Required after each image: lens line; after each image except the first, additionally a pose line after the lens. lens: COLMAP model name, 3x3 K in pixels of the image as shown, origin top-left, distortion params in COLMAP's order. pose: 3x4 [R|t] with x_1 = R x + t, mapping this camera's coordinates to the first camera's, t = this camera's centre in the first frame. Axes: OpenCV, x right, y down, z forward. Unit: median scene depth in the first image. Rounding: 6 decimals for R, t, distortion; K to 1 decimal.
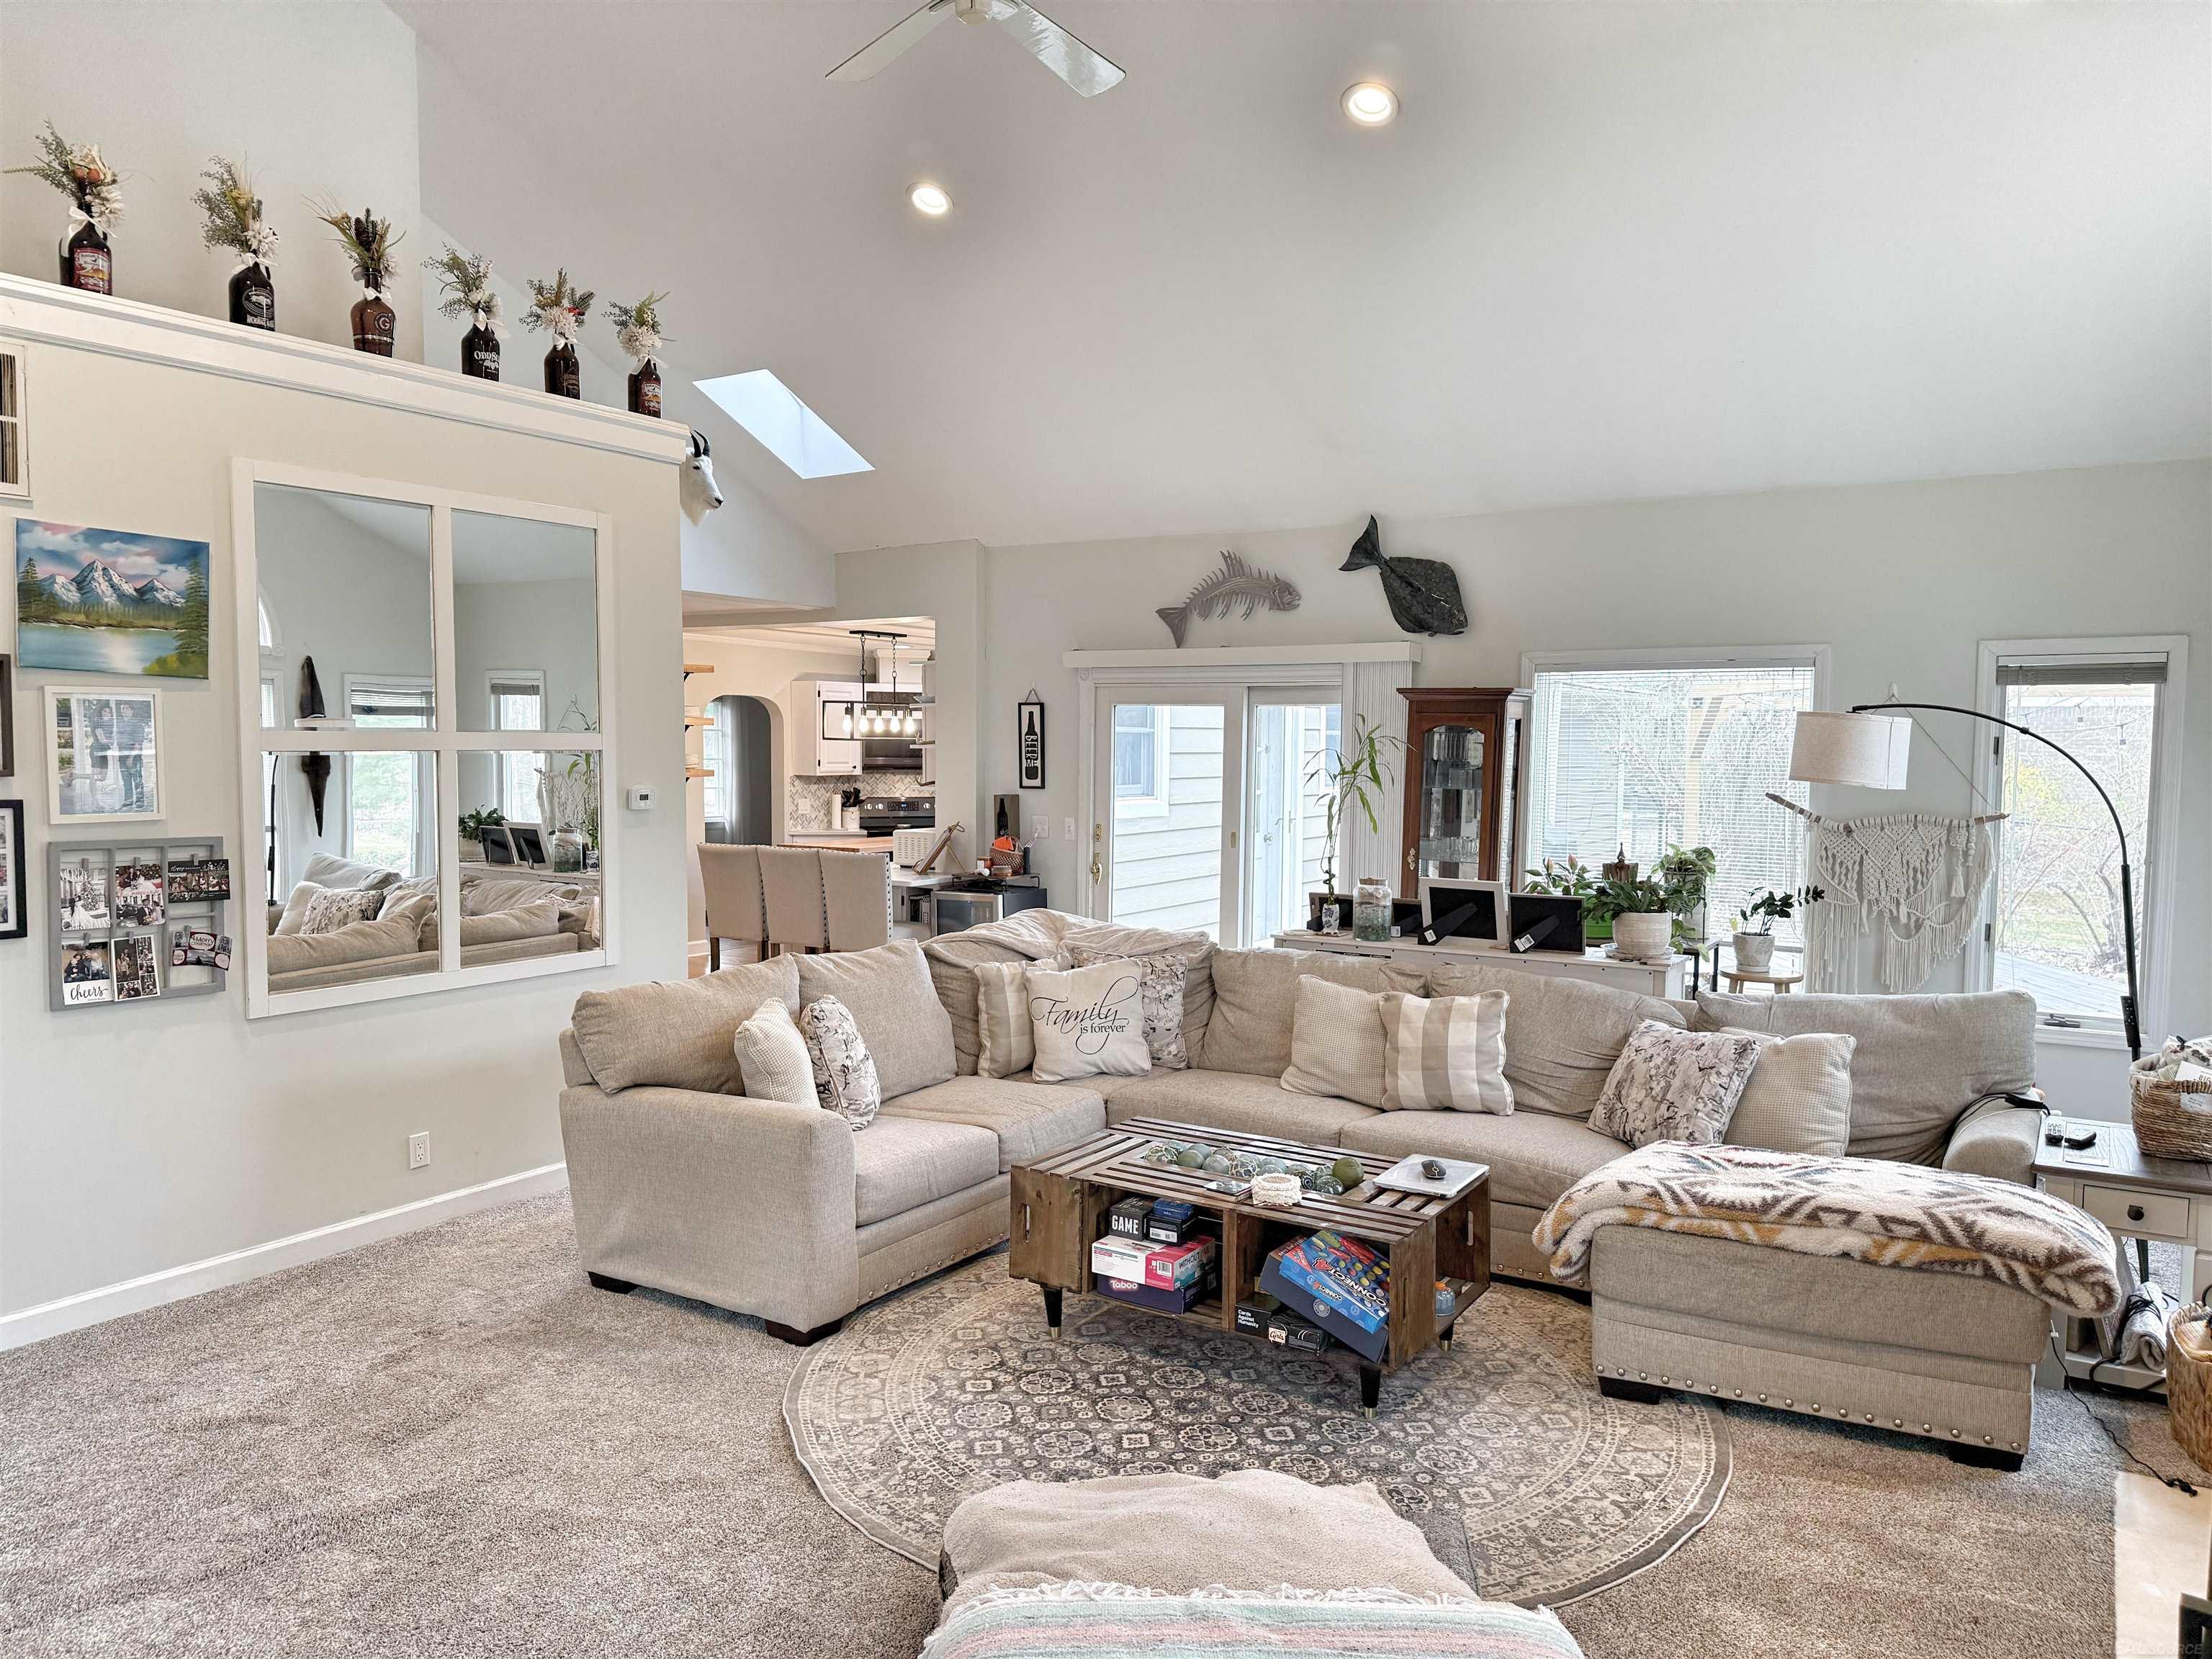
lens RADIAL K [[1530.2, 0, 1106.0], [0, 1530.2, 829.5], [0, 0, 1]] dist [0.141197, -0.212560]
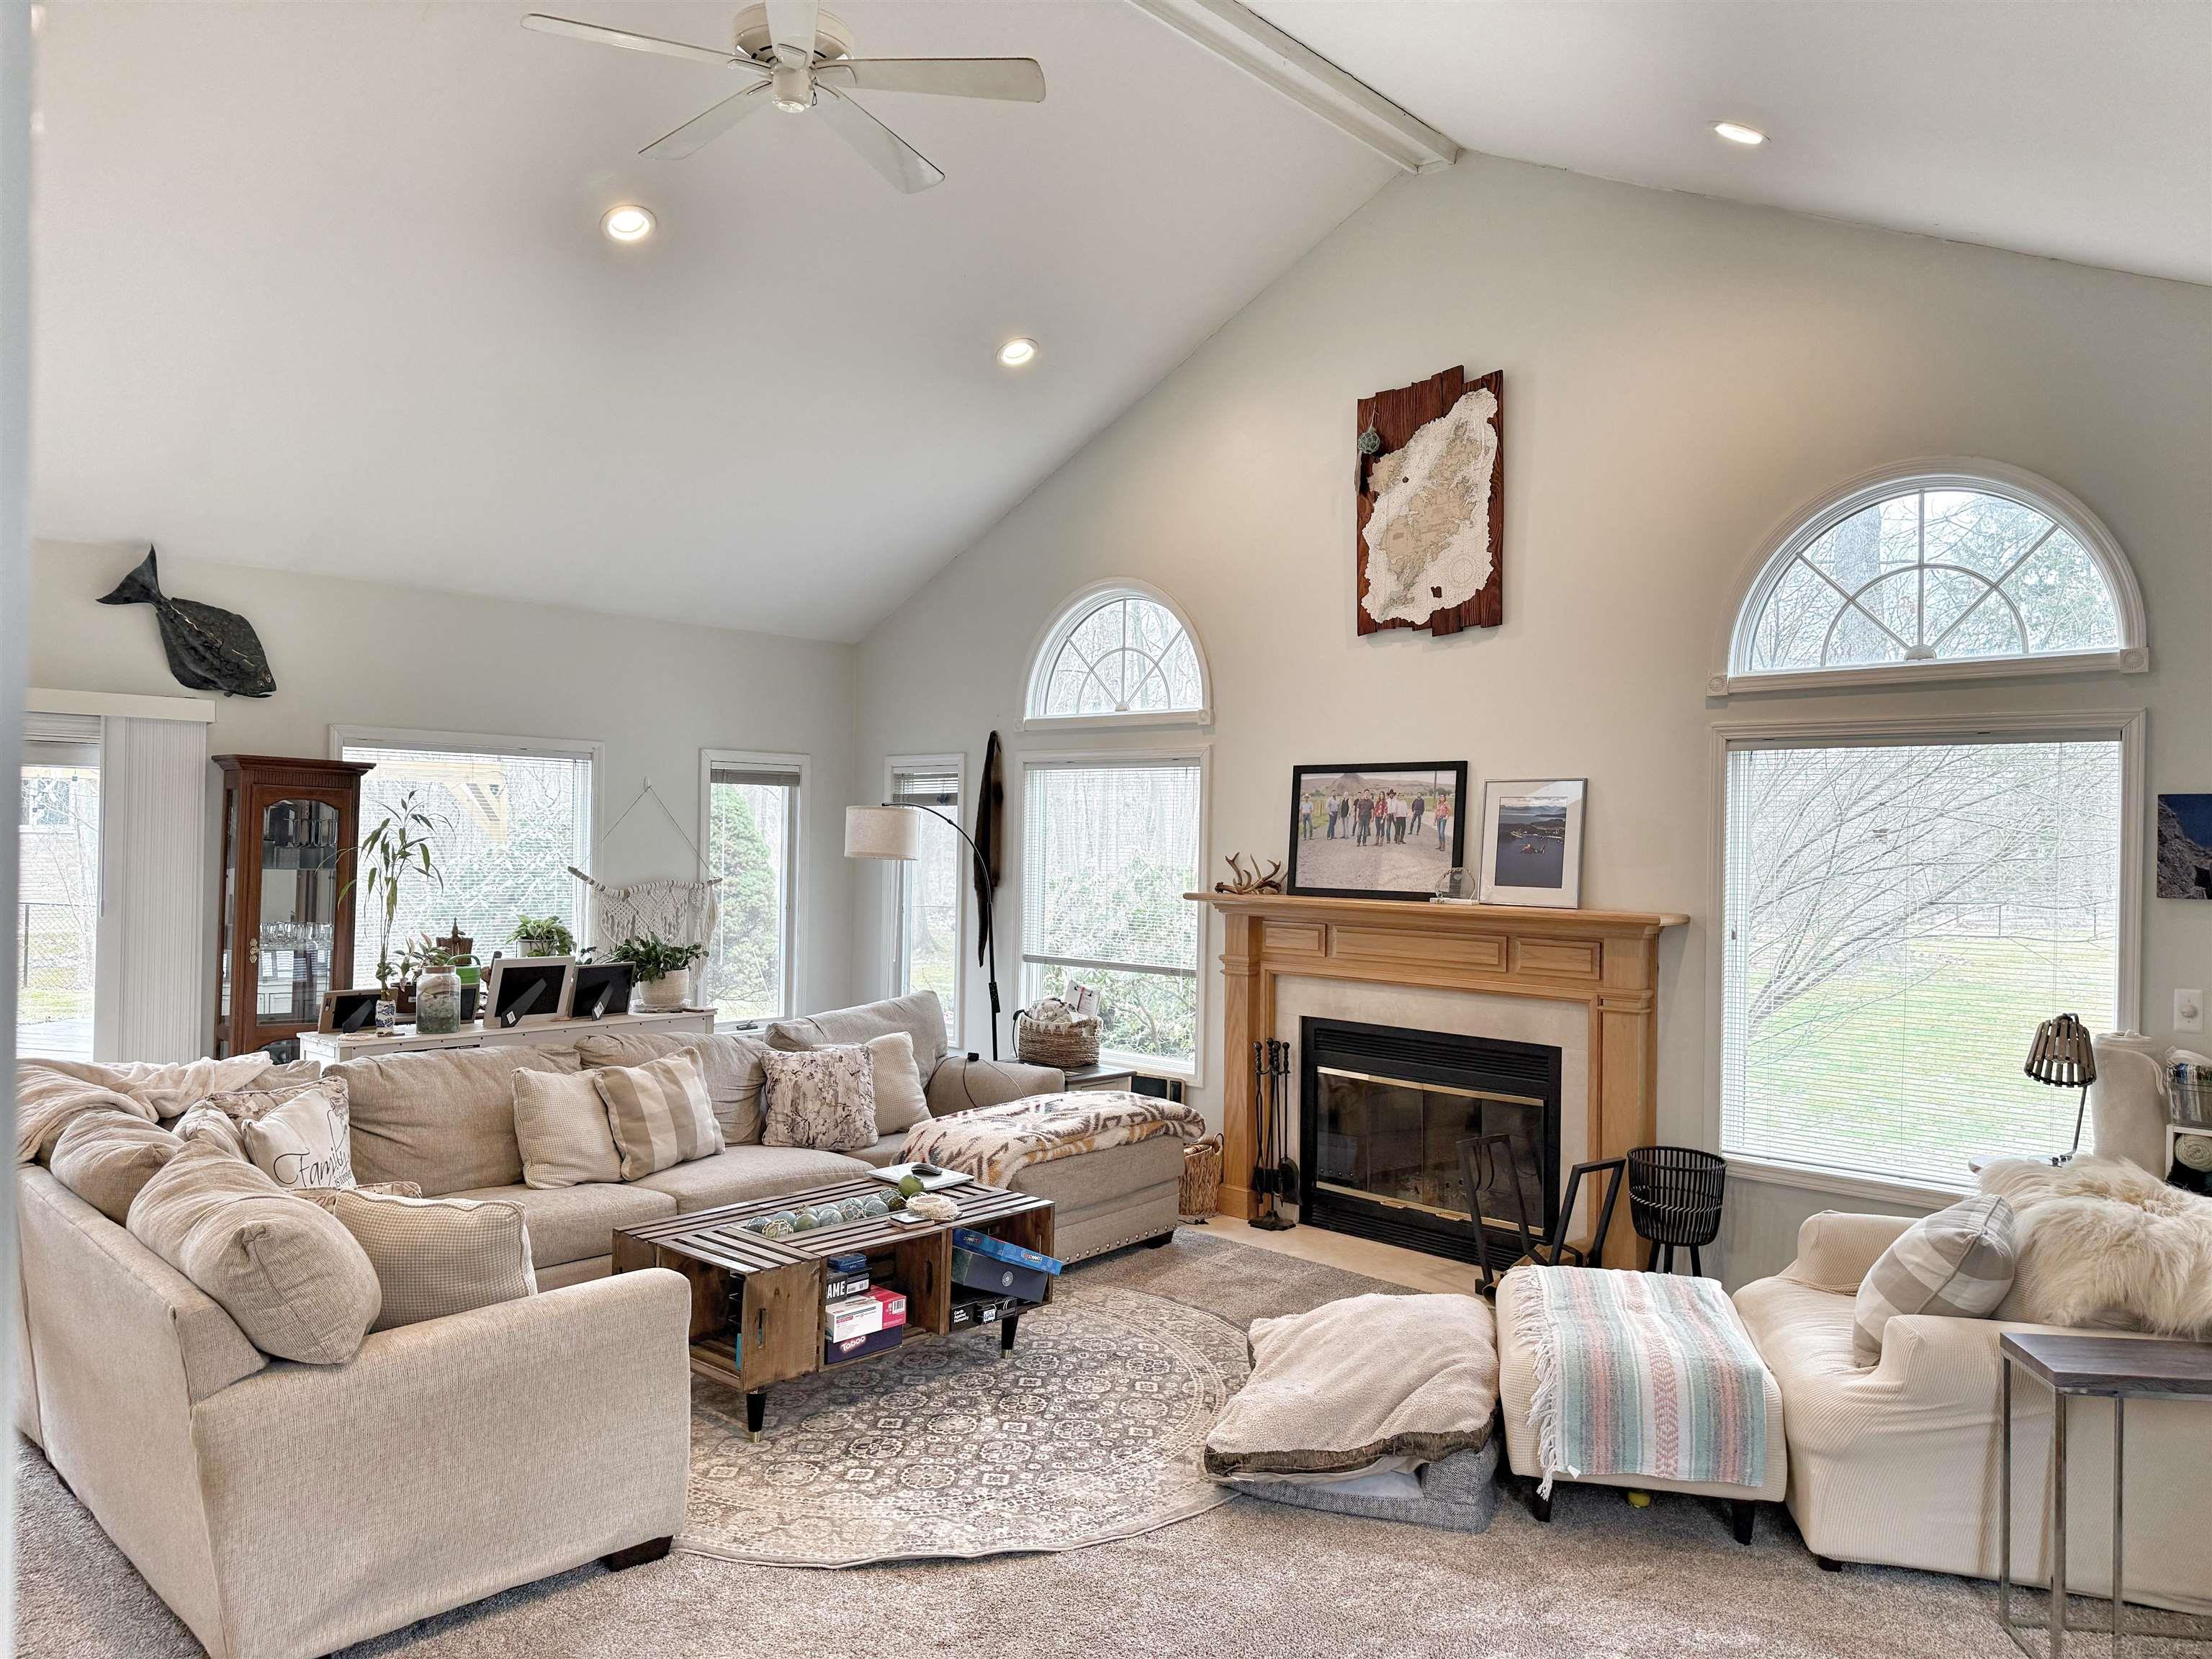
lens RADIAL K [[1579.4, 0, 1051.2], [0, 1579.4, 833.6], [0, 0, 1]] dist [0.144165, -0.244131]
pose [[0.196988, -0.002399, 0.980403, -0.873855], [0.040260, 0.999173, -0.005645, -0.035001], [-0.979579, 0.040583, 0.196922, 0.540020]]
